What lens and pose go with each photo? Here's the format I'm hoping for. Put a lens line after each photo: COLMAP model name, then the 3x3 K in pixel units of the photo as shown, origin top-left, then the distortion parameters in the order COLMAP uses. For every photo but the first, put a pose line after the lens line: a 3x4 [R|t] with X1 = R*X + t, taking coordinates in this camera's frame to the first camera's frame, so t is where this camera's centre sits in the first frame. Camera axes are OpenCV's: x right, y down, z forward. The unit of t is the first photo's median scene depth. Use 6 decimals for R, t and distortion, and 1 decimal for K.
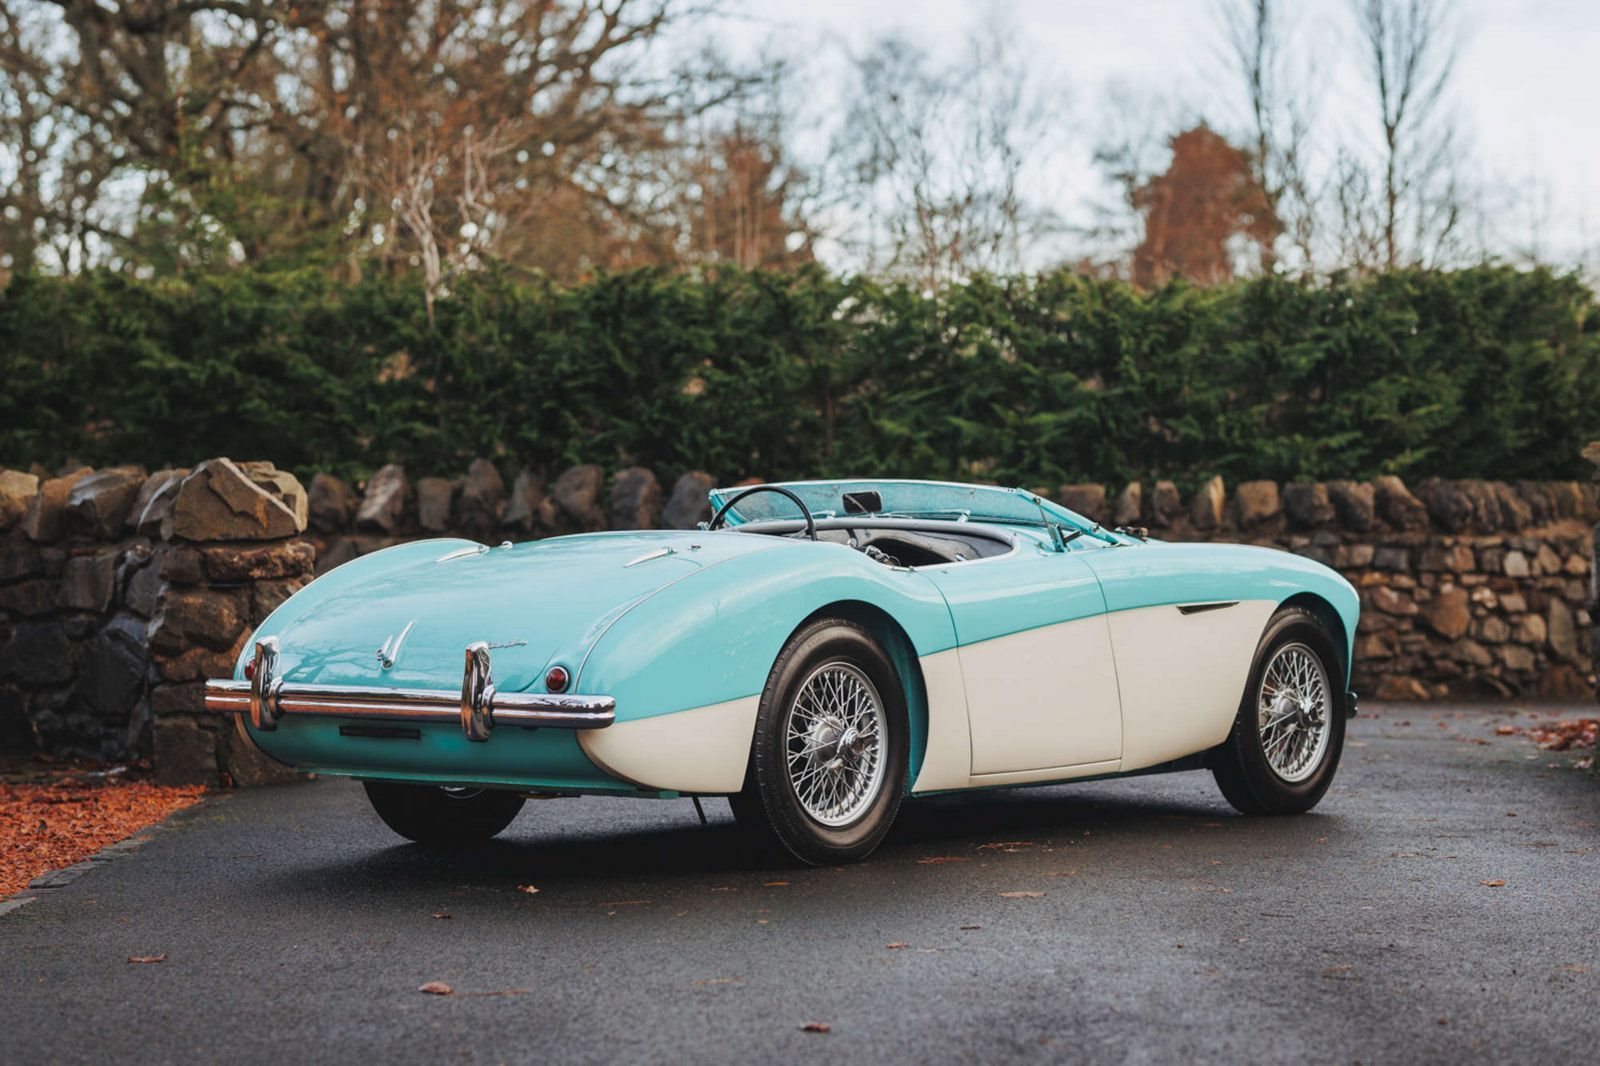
lens RADIAL K [[3672.8, 0, 810.8], [0, 3672.8, 539.5], [0, 0, 1]] dist [0.011166, 0.000000]
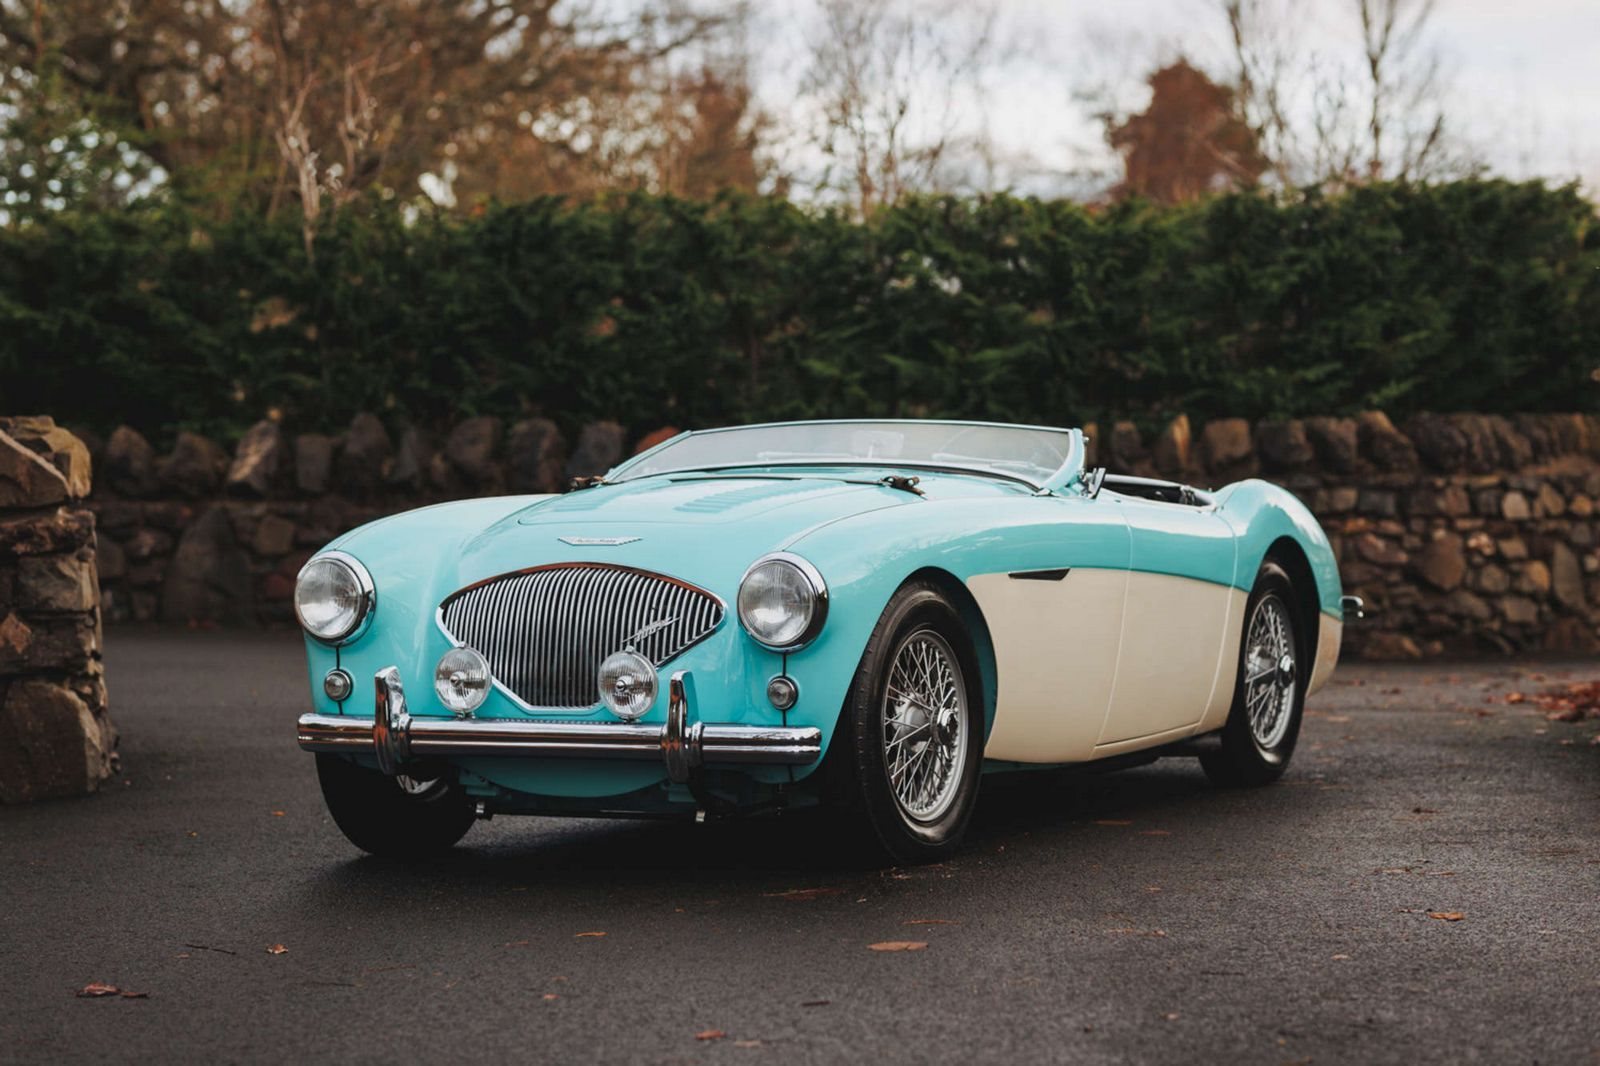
lens RADIAL K [[3672.8, 0, 783.2], [0, 3672.8, 636.8], [0, 0, 1]] dist [0.011166, 0.000000]
pose [[0.999797, -0.019484, -0.005158, 0.016145], [0.019669, 0.999058, 0.038679, 0.000356], [0.004400, -0.038772, 0.999238, 0.095235]]
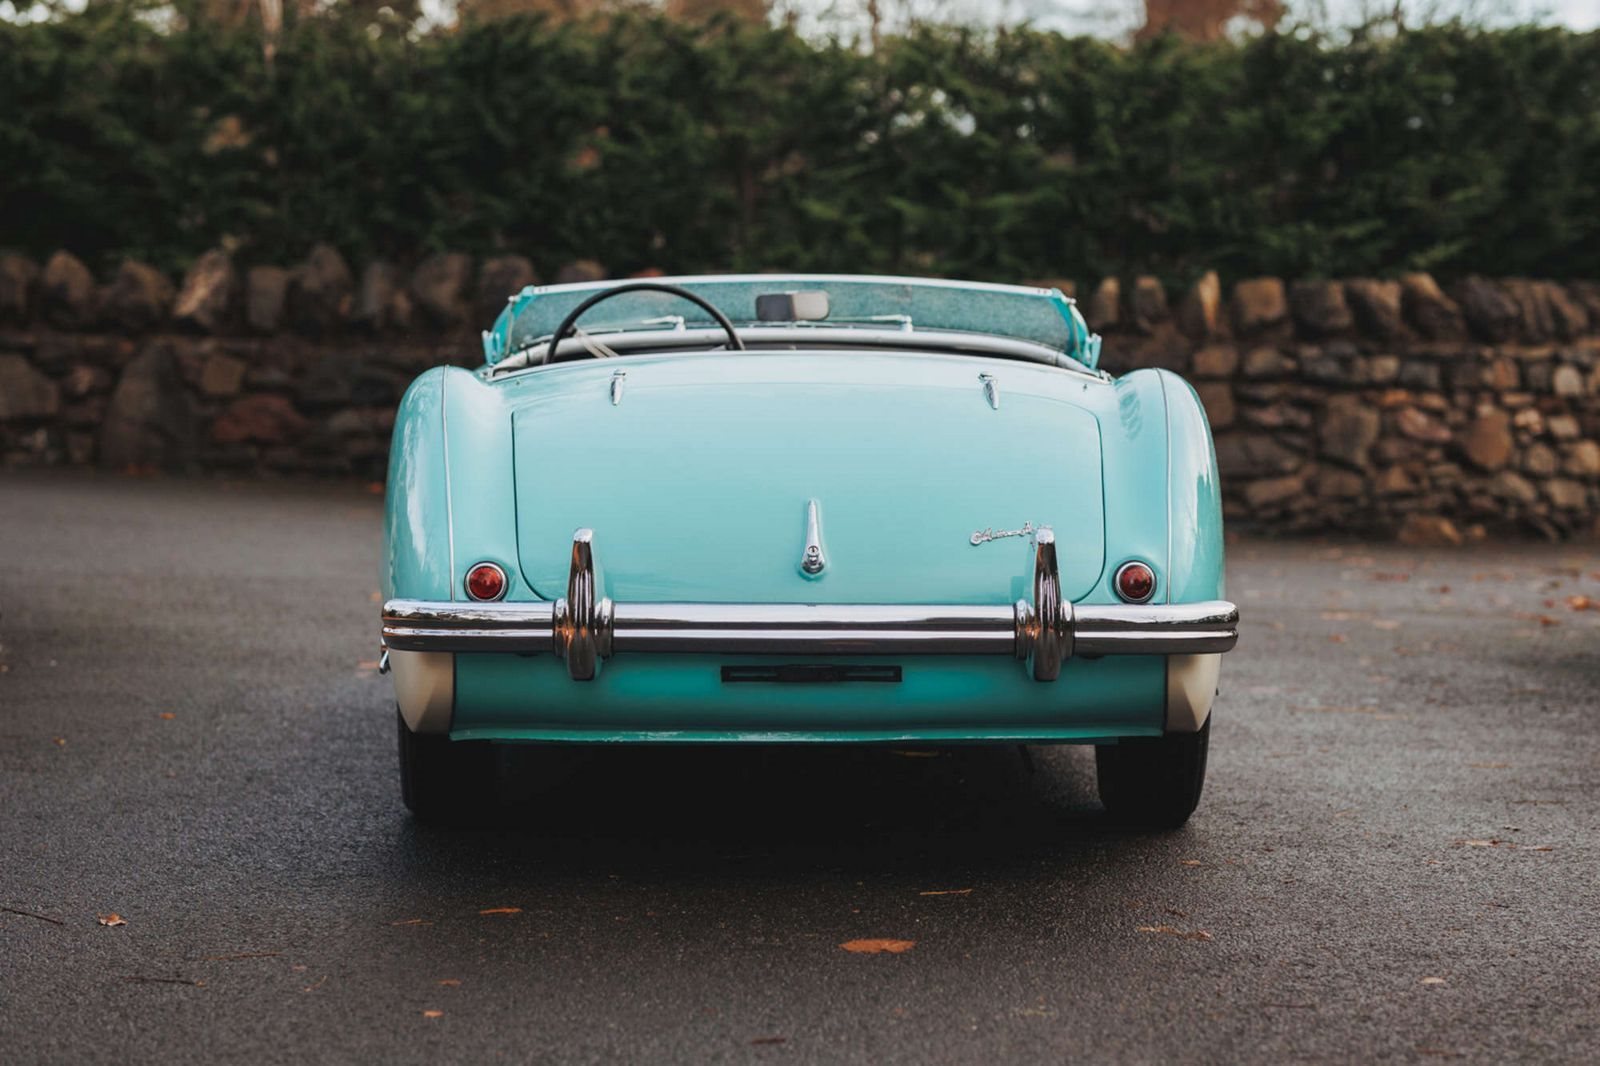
lens RADIAL K [[3672.8, 0, 794.8], [0, 3672.8, 549.5], [0, 0, 1]] dist [0.011166, 0.000000]
pose [[0.999961, 0.008414, -0.002850, 0.019435], [-0.008228, 0.998170, 0.059910, -0.003667], [0.003349, -0.059884, 0.998200, 0.166634]]
